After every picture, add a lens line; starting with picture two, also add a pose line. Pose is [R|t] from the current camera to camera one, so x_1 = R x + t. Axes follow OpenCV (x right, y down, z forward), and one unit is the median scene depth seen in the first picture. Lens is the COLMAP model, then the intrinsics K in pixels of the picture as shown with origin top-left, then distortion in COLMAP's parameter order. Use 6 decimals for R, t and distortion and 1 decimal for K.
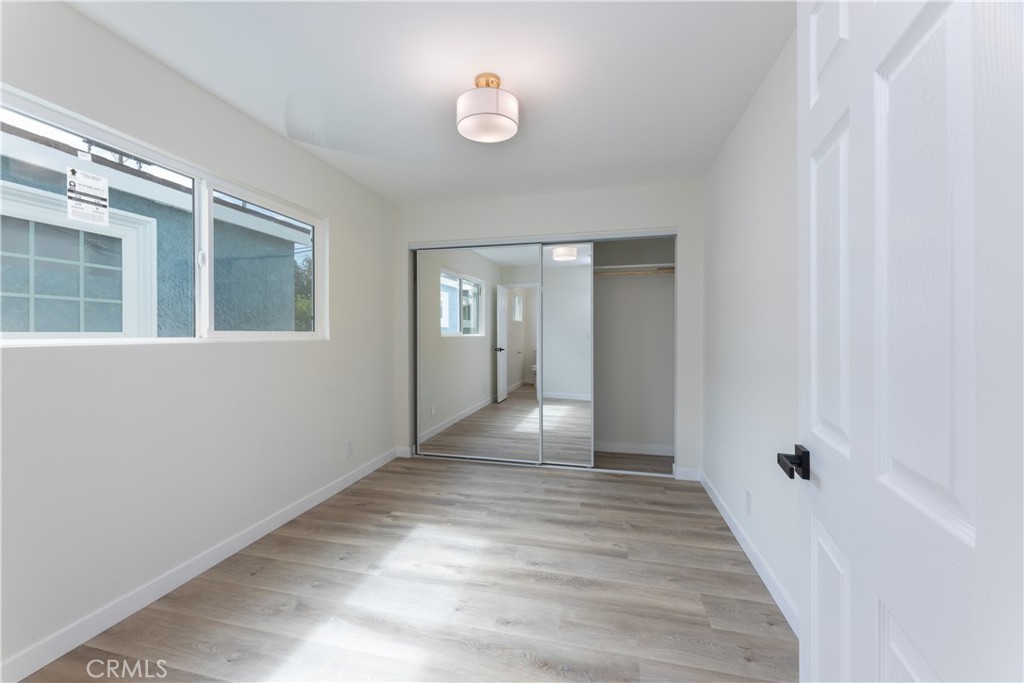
lens RADIAL K [[415.7, 0, 502.5], [0, 415.7, 336.5], [0, 0, 1]] dist [0.000409, -0.000616]
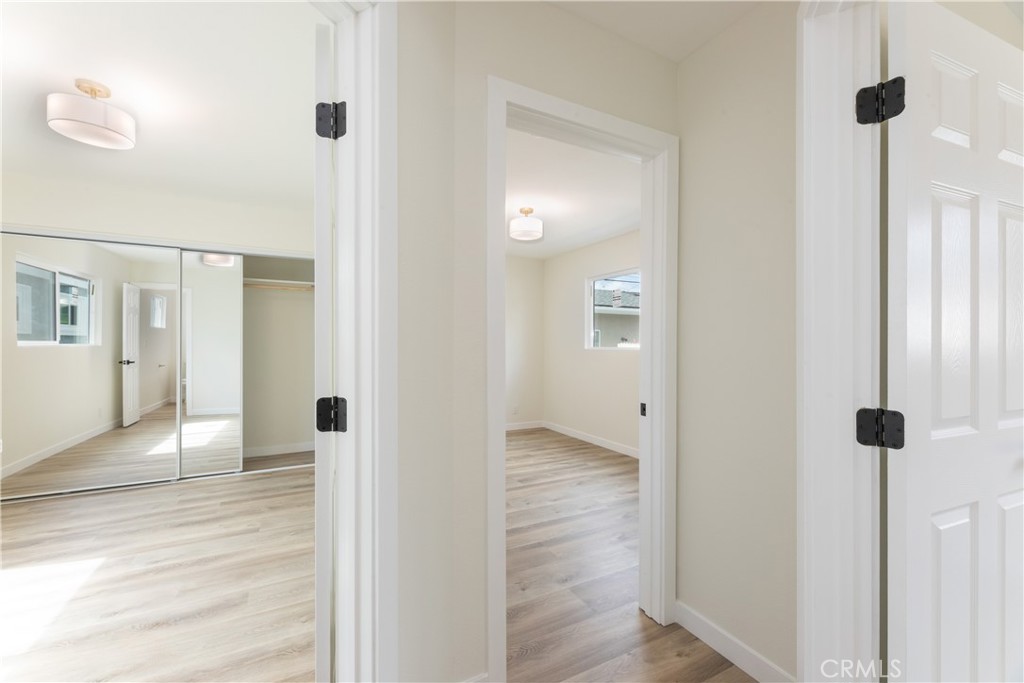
lens RADIAL K [[414.8, 0, 502.6], [0, 414.8, 342.0], [0, 0, 1]] dist [0.003106, 0.000744]
pose [[0.754152, 0.001826, 0.656698, 0.043862], [0.004229, 0.999962, -0.007637, 0.004593], [-0.656687, 0.008537, 0.754115, -0.350107]]
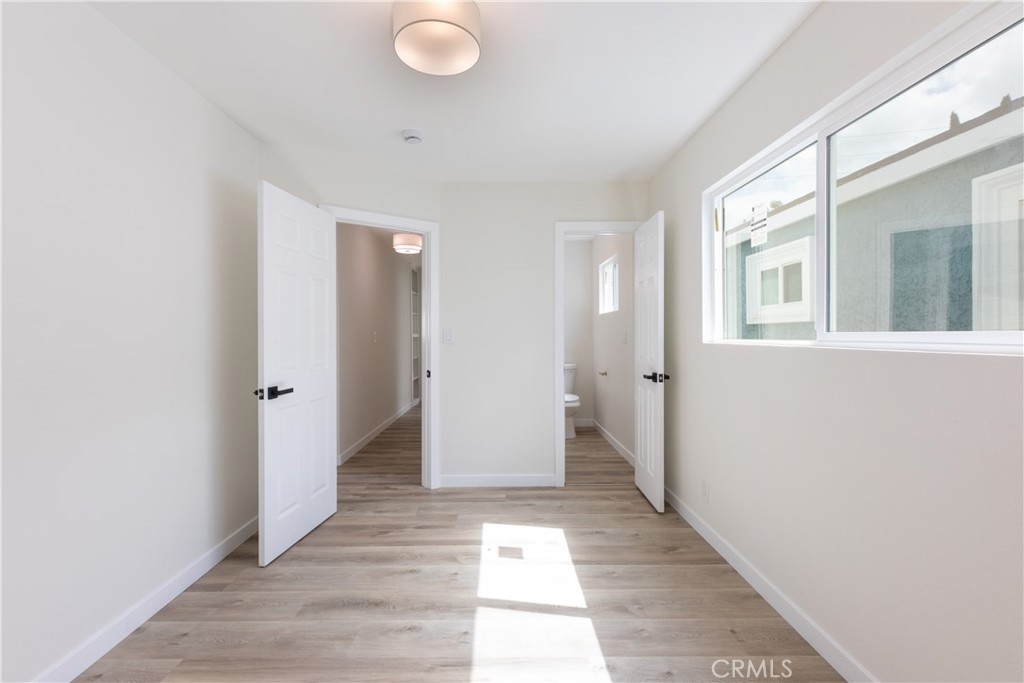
lens RADIAL K [[463.2, 0, 502.4], [0, 463.2, 343.8], [0, 0, 1]] dist [-0.000510, -0.000331]
pose [[-0.969508, 0.010413, -0.244838, 0.047040], [0.002902, 0.999515, 0.031017, -0.017269], [0.245042, 0.029361, -0.969068, 1.586651]]
